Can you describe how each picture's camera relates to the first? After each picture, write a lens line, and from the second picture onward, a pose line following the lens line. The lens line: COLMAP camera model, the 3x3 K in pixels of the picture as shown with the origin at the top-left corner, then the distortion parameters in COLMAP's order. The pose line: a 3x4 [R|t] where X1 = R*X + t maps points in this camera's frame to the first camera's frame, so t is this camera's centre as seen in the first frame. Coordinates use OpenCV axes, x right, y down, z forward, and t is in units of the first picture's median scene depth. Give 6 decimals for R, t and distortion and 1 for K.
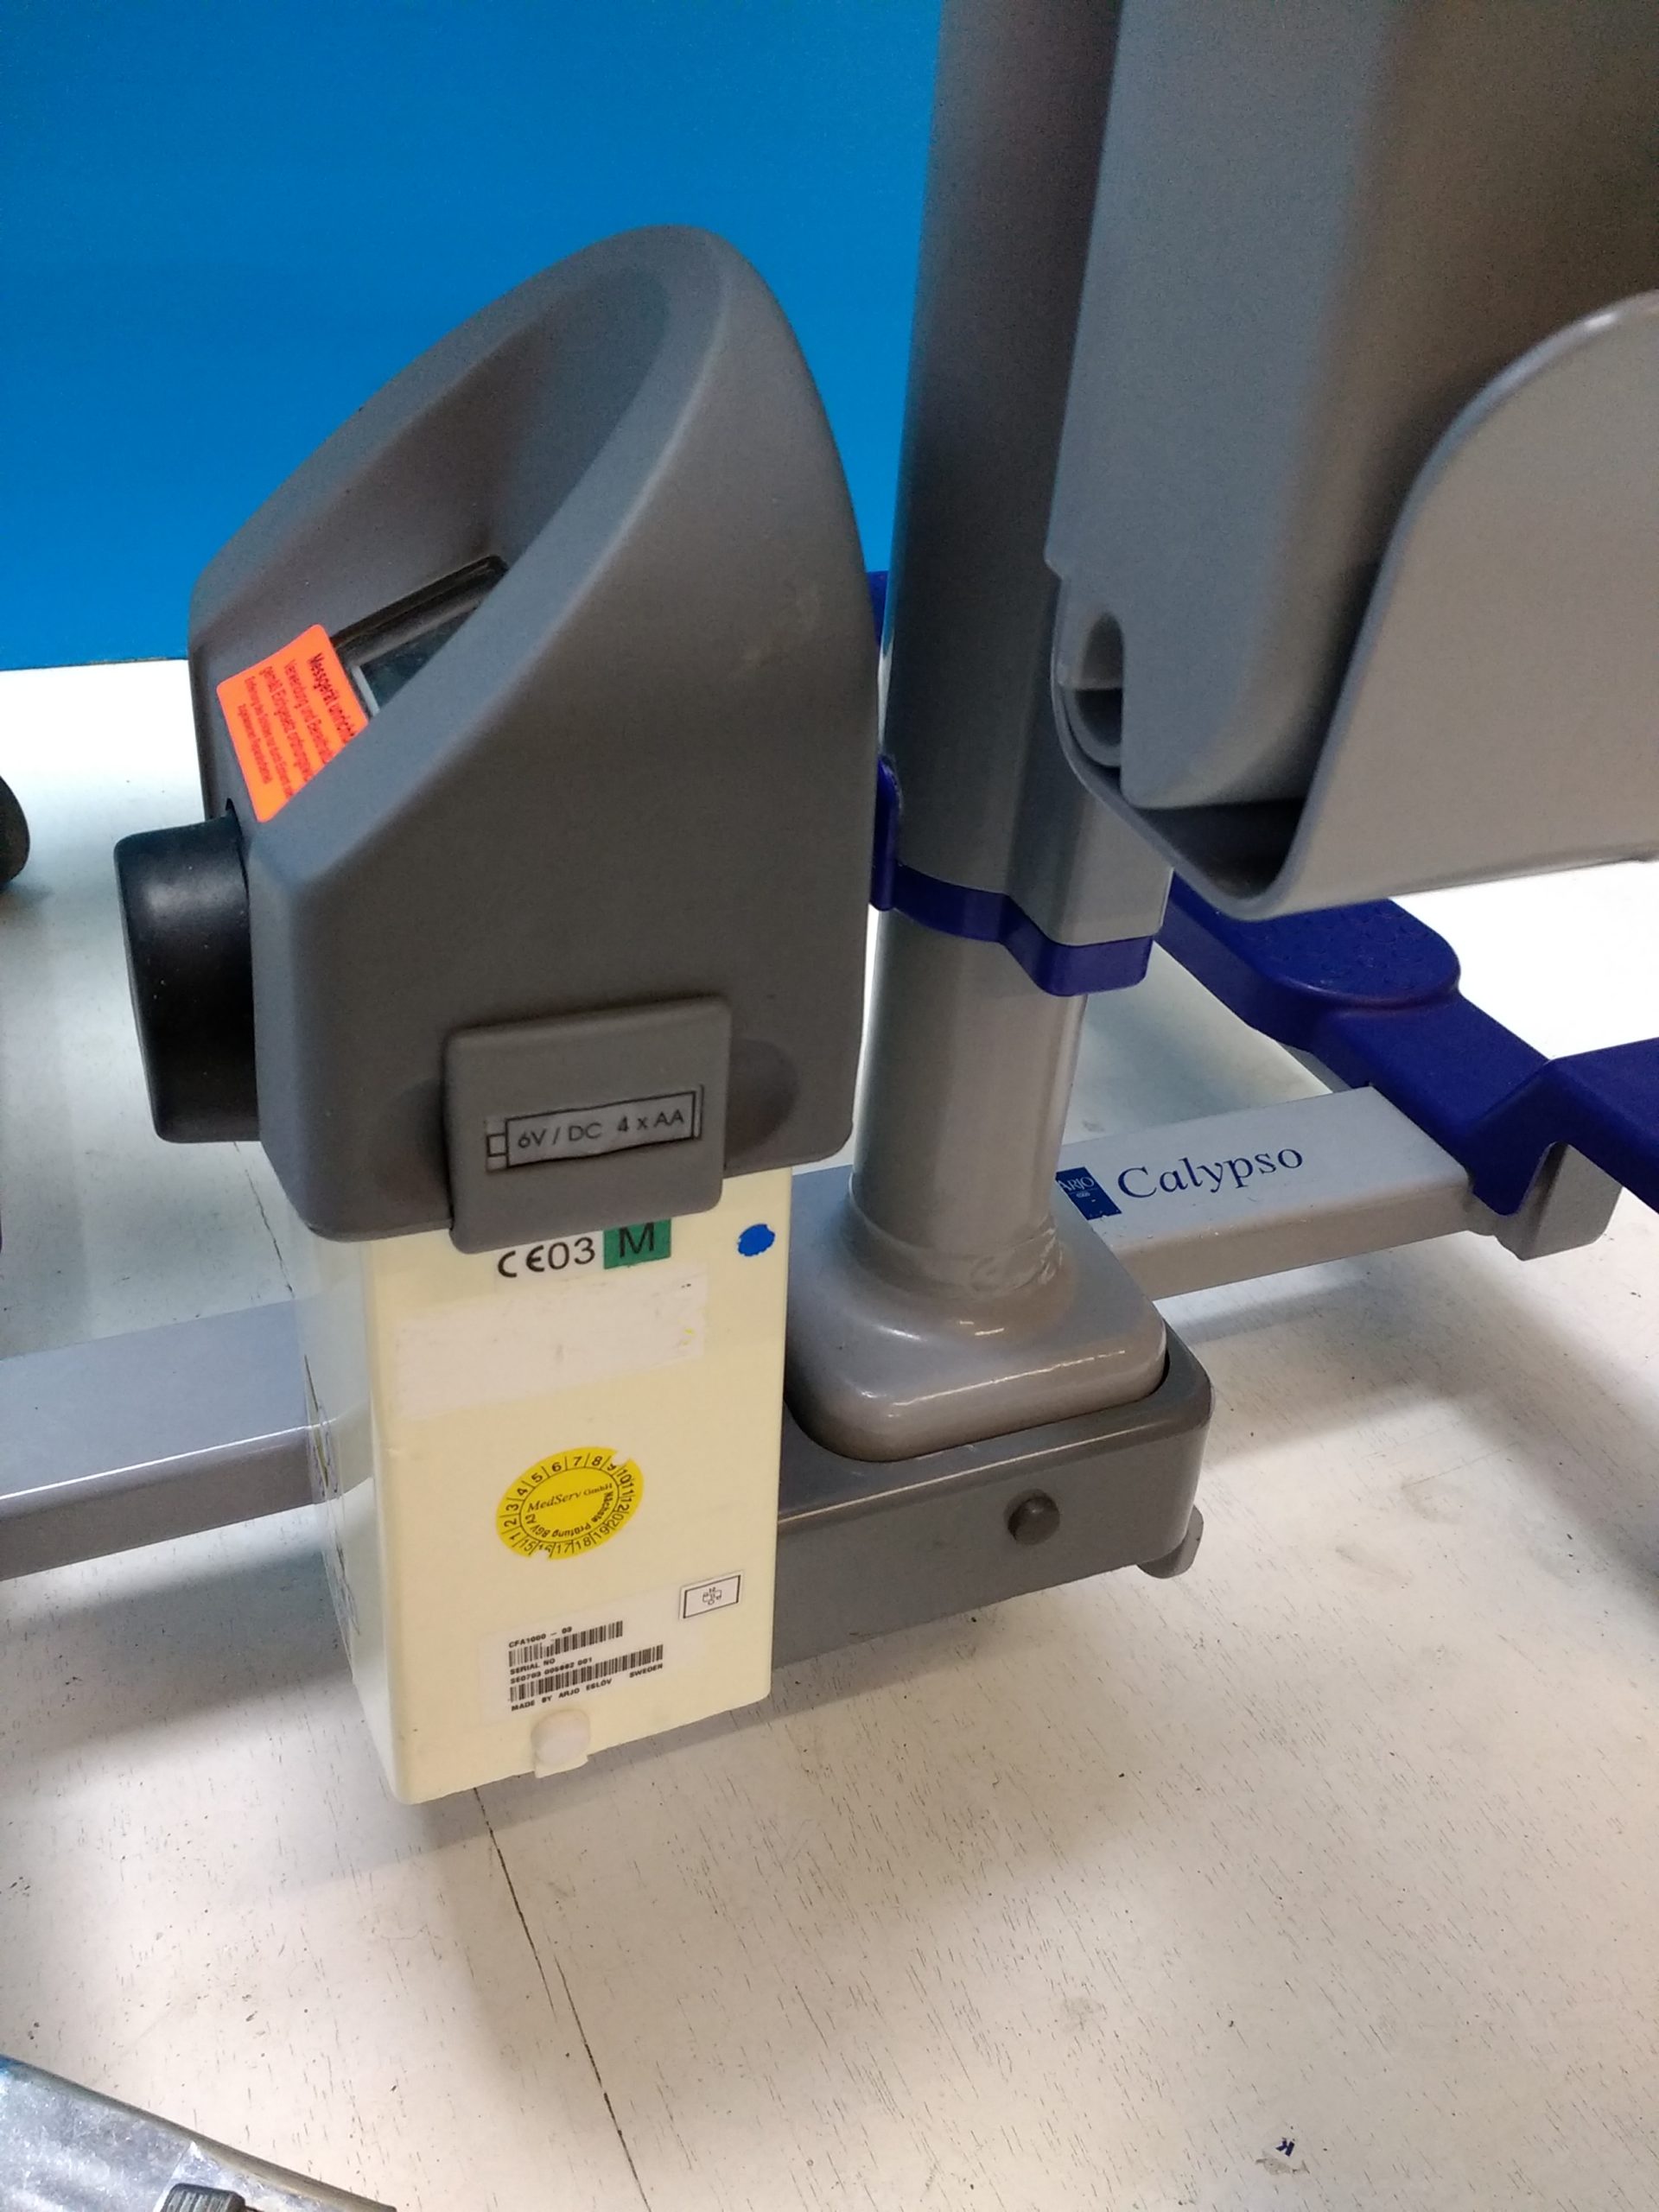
lens RADIAL K [[1750.4, 0, 829.5], [0, 1750.4, 1106.0], [0, 0, 1]] dist [0.102389, -0.190412]
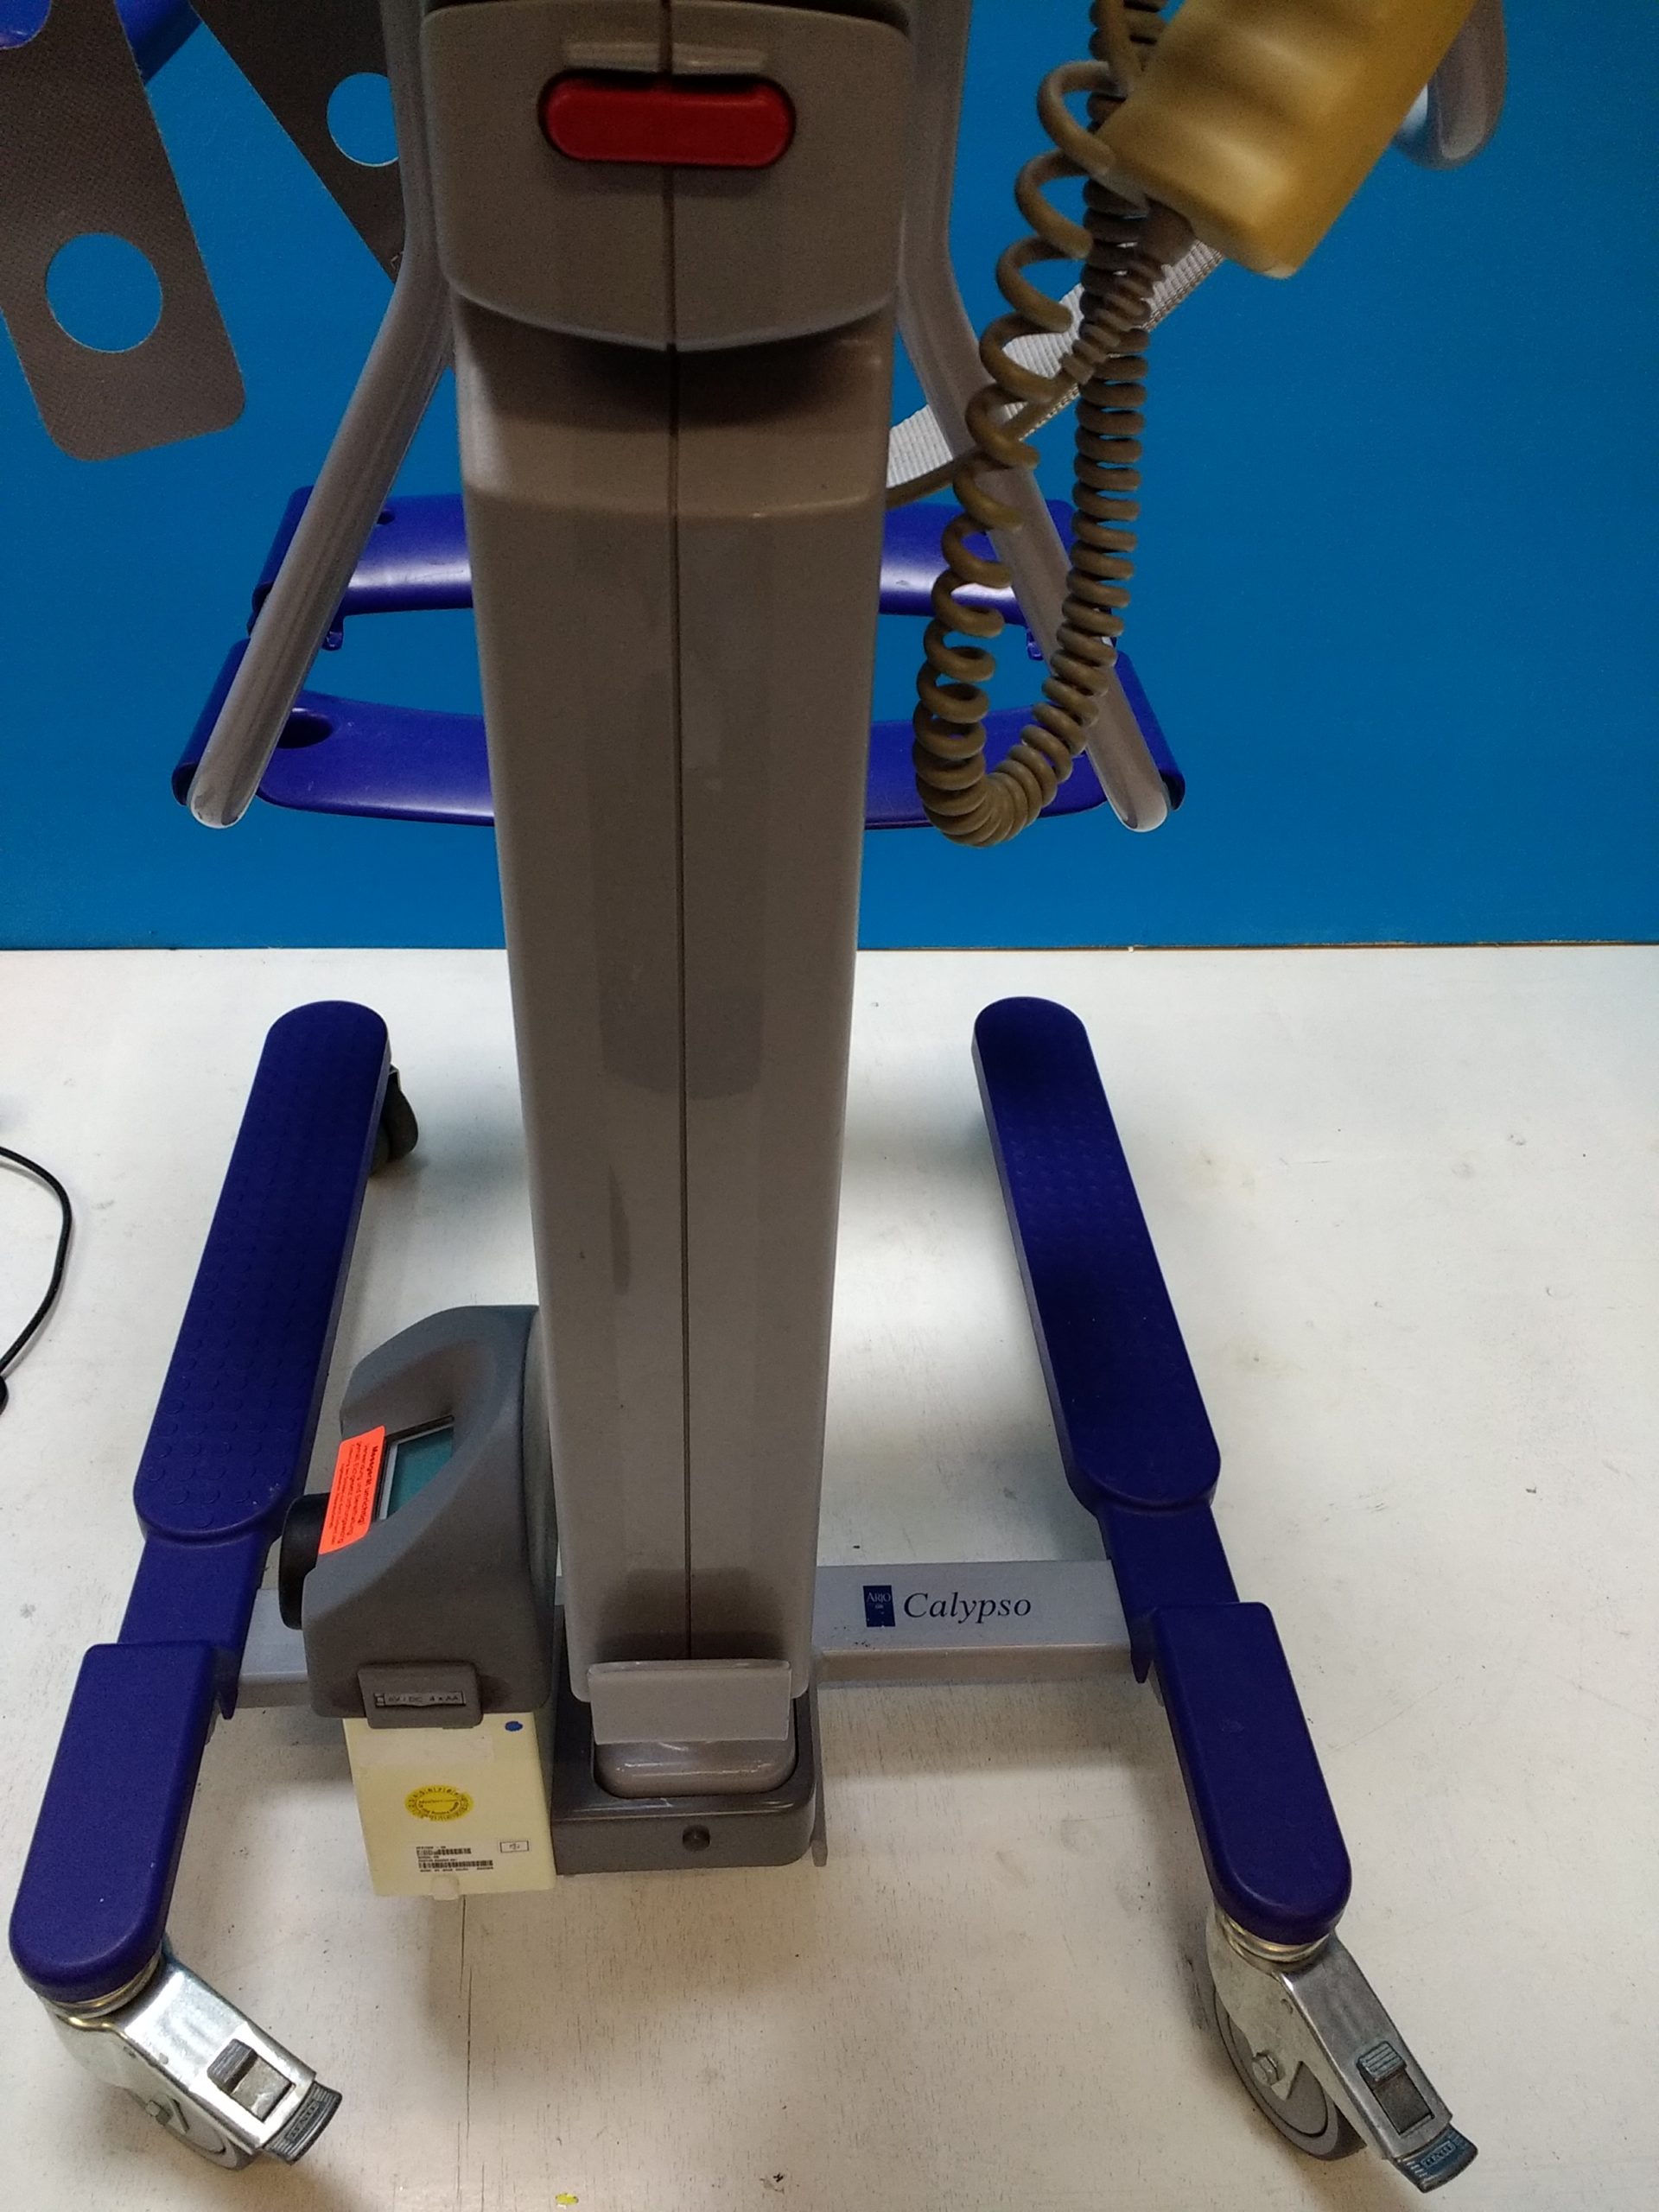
lens RADIAL K [[1750.4, 0, 829.5], [0, 1750.4, 1106.0], [0, 0, 1]] dist [0.102389, -0.190412]
pose [[0.947813, 0.175507, -0.266173, 0.717349], [-0.158636, 0.983775, 0.083789, -0.853899], [0.276560, -0.037192, 0.960277, -0.932751]]
